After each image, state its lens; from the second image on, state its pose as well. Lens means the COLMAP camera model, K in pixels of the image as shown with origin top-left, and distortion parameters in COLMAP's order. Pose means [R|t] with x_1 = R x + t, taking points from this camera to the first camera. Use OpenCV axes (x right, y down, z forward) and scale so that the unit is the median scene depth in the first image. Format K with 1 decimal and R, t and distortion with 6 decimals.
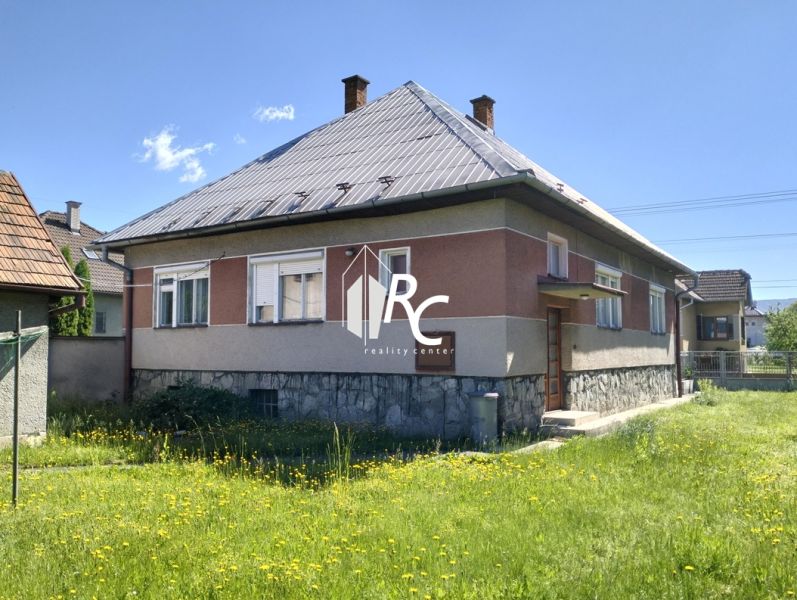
lens RADIAL K [[644.9, 0, 398.7], [0, 644.9, 303.6], [0, 0, 1]] dist [0.007228, -0.018469]
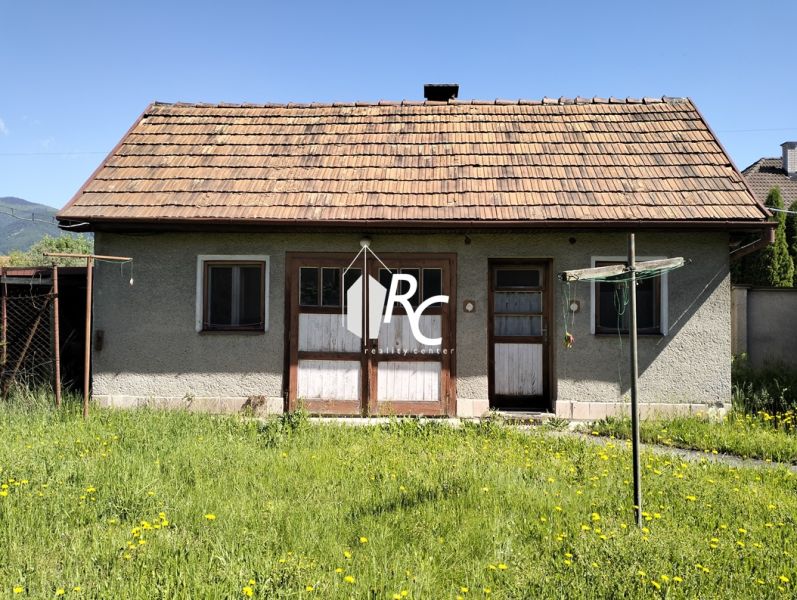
lens RADIAL K [[644.9, 0, 400.9], [0, 644.9, 297.1], [0, 0, 1]] dist [0.007228, -0.018469]
pose [[0.516061, -0.011706, -0.856472, -0.072111], [0.055792, 0.998243, 0.019973, 0.028413], [0.854733, -0.058091, 0.515807, 0.242762]]
